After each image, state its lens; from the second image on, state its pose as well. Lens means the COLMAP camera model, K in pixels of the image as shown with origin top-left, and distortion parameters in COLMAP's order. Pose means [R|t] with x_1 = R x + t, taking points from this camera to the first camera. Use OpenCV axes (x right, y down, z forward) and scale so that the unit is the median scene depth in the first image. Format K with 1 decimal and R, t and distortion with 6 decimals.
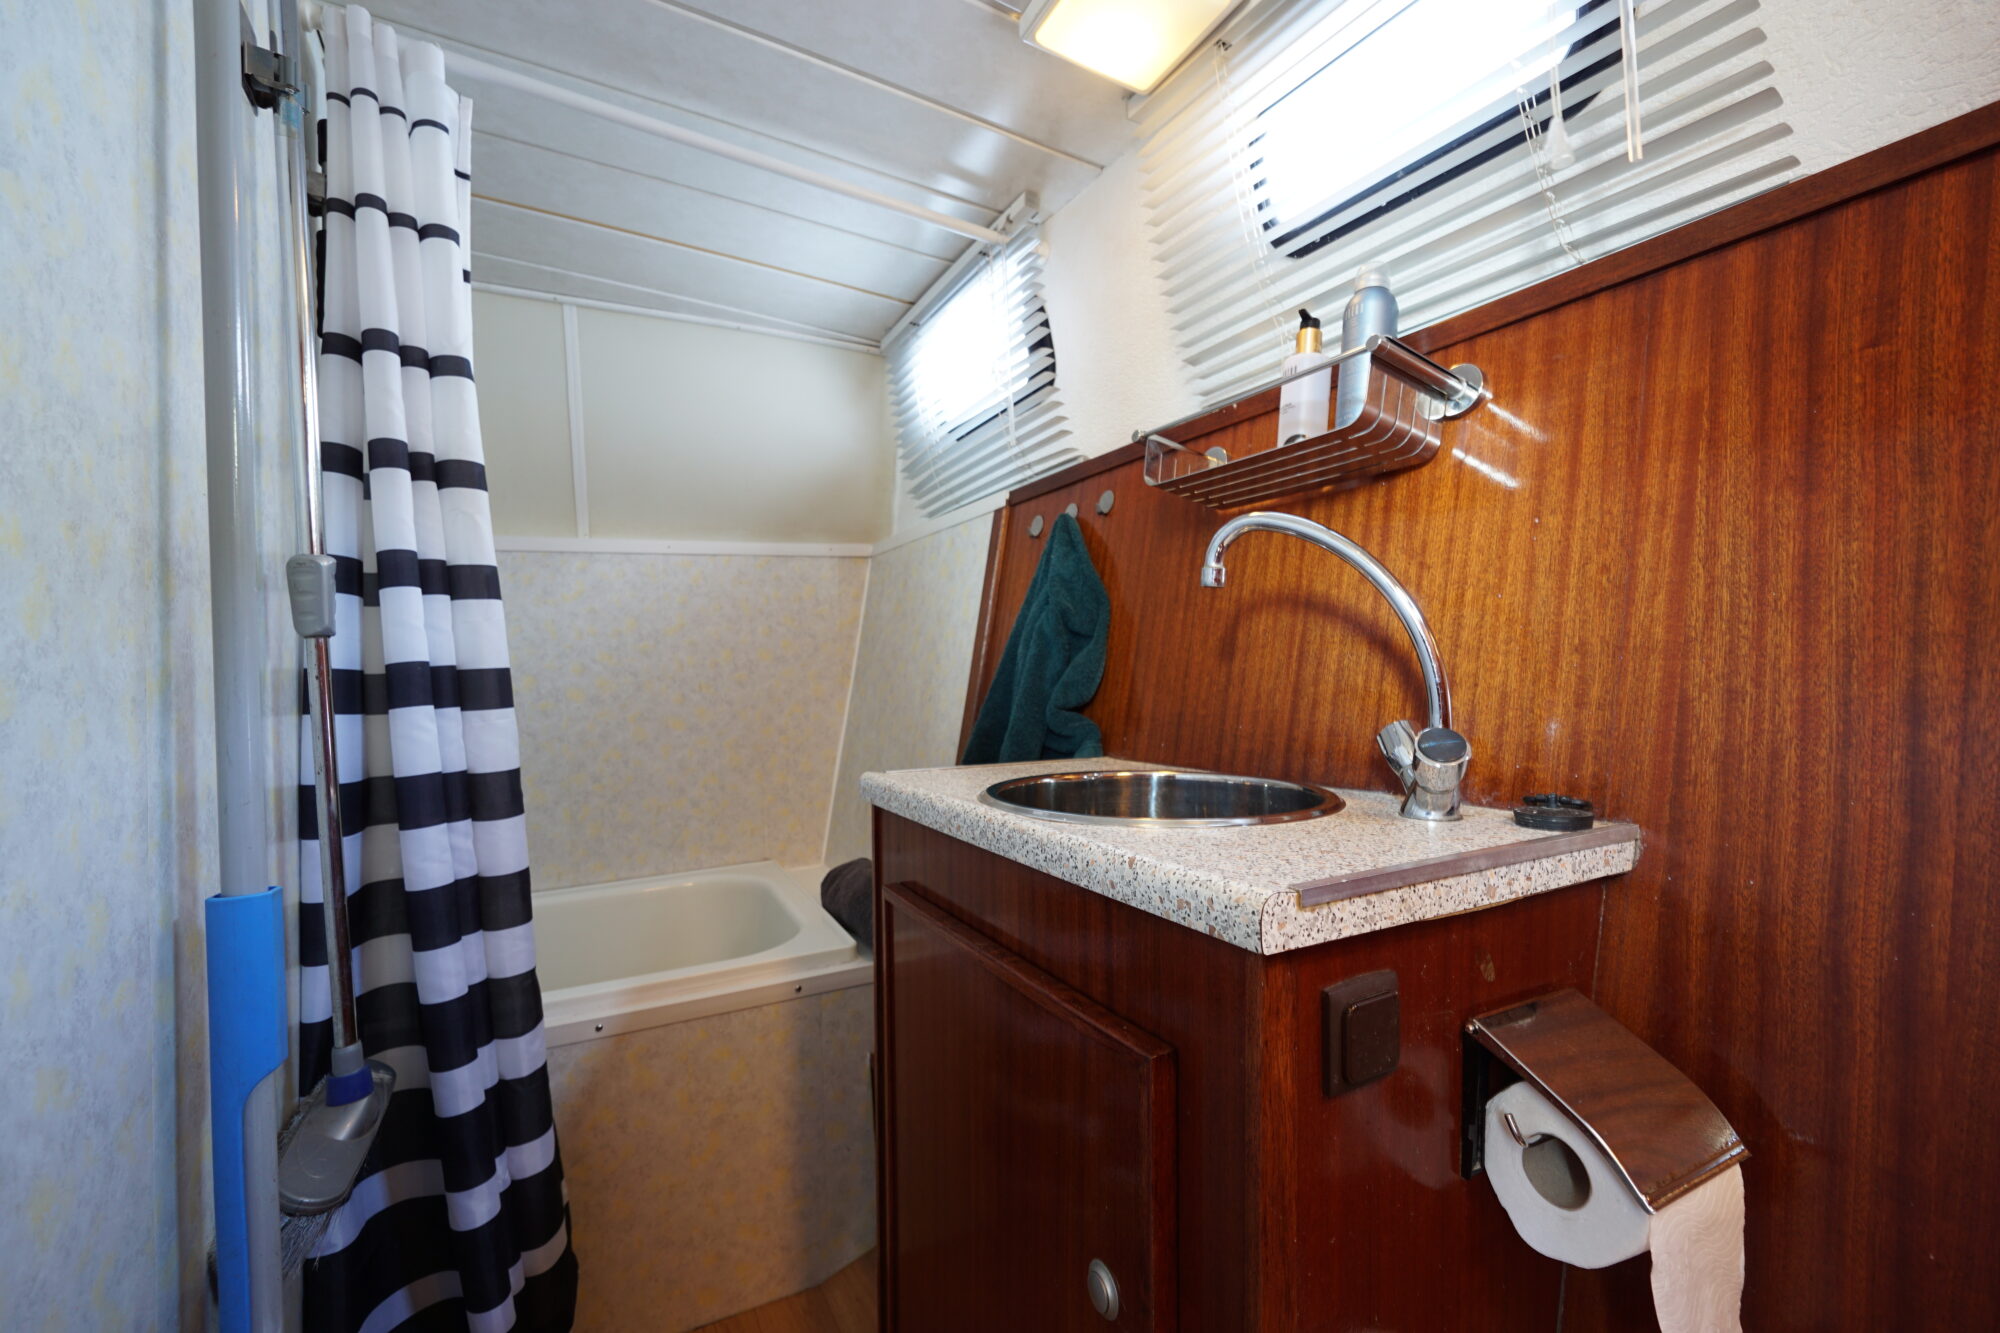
lens RADIAL K [[843.3, 0, 996.6], [0, 843.3, 663.5], [0, 0, 1]] dist [-0.017941, 0.006936]
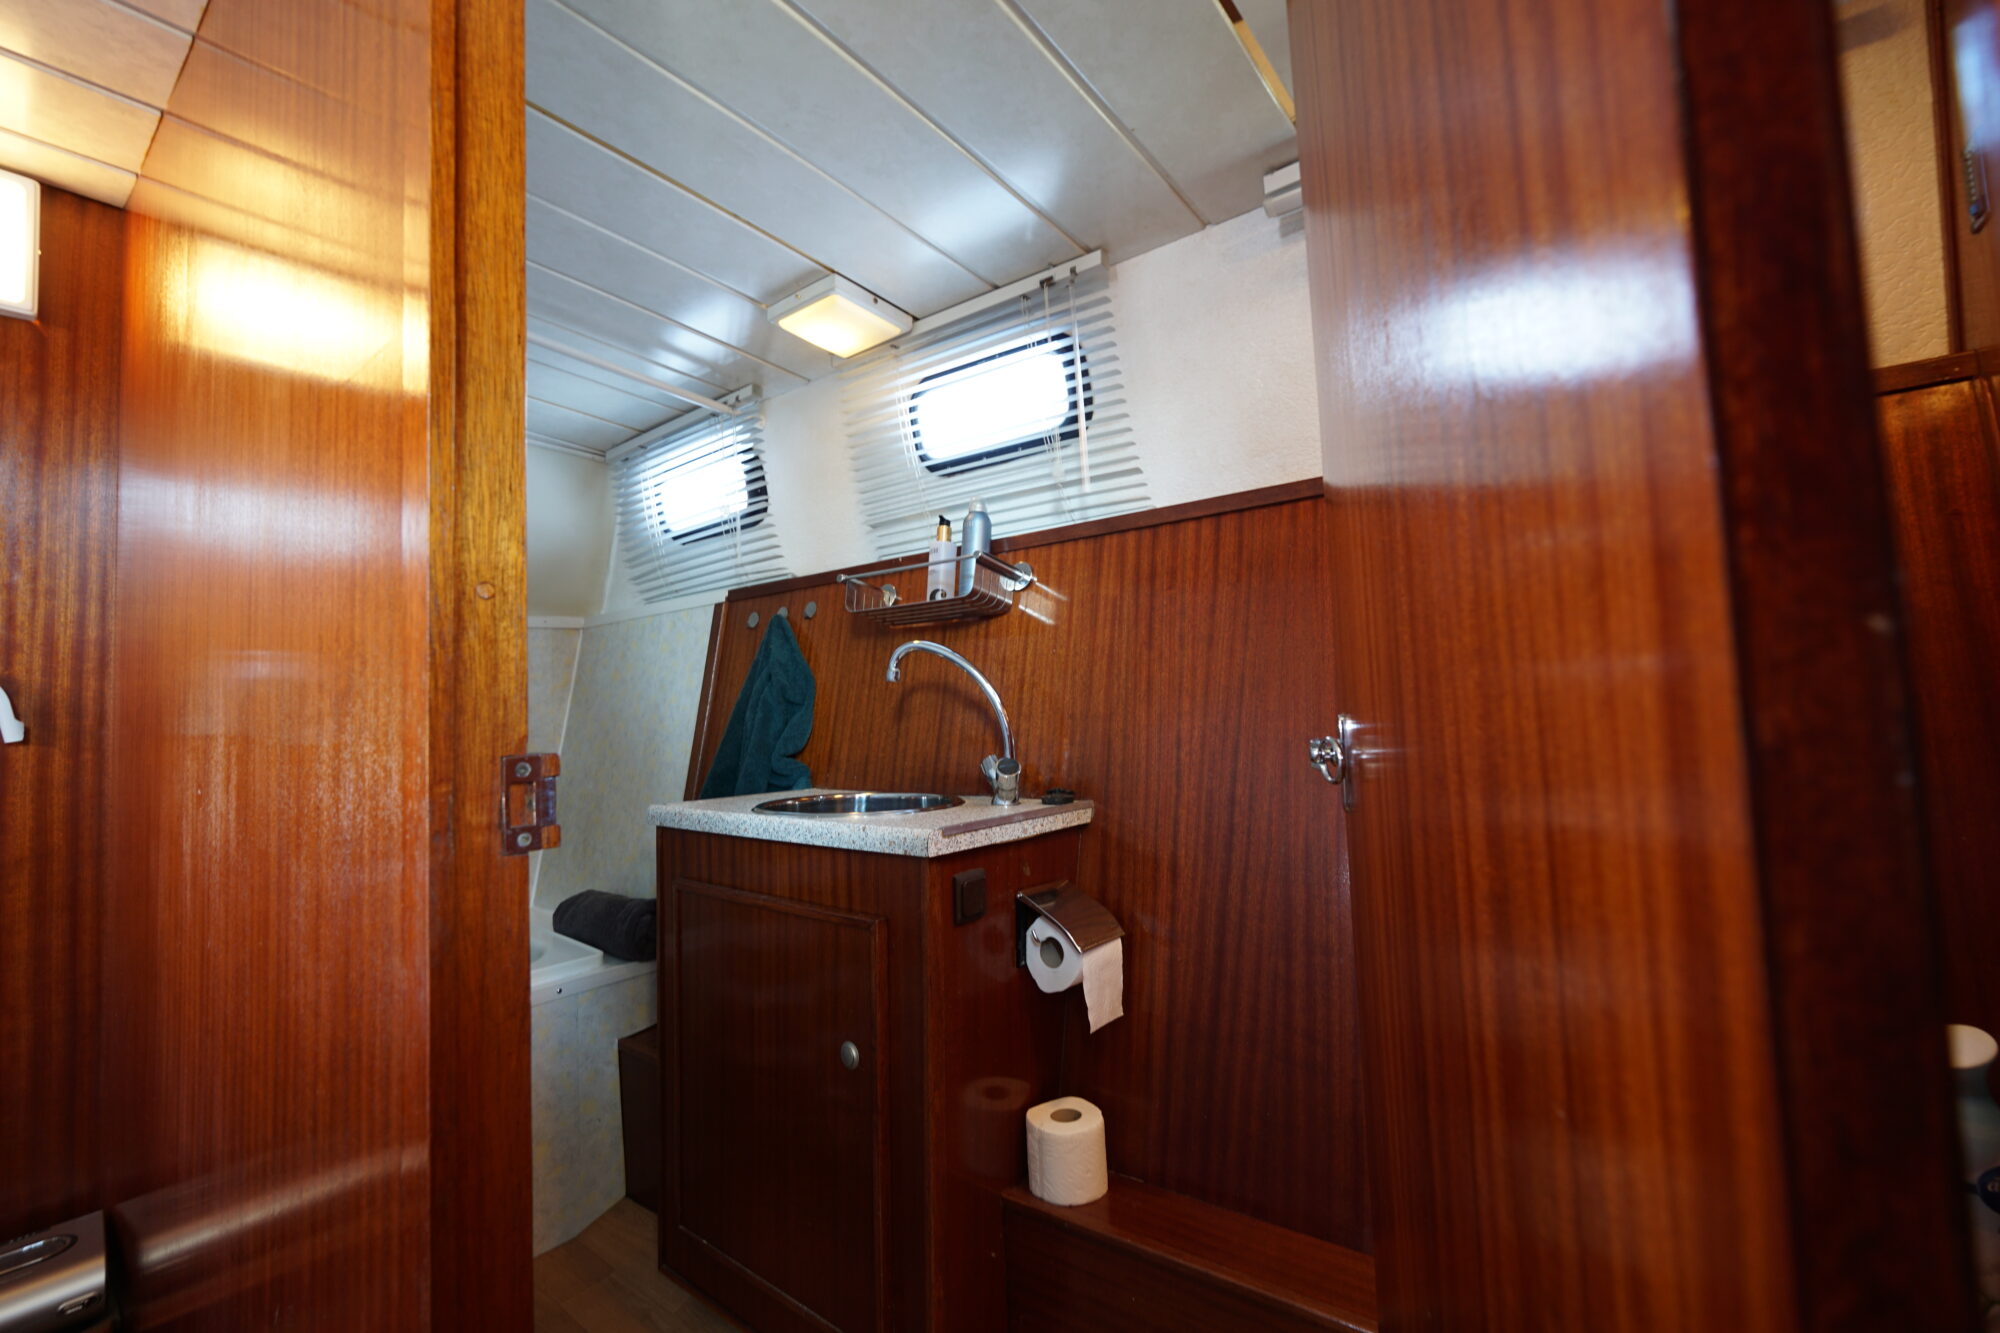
lens RADIAL K [[843.3, 0, 996.6], [0, 843.3, 663.5], [0, 0, 1]] dist [-0.017941, 0.006936]
pose [[0.914578, 0.010751, 0.404267, -0.246236], [0.011896, 0.998499, -0.053467, -0.032208], [-0.404235, 0.053709, 0.913077, -0.661581]]
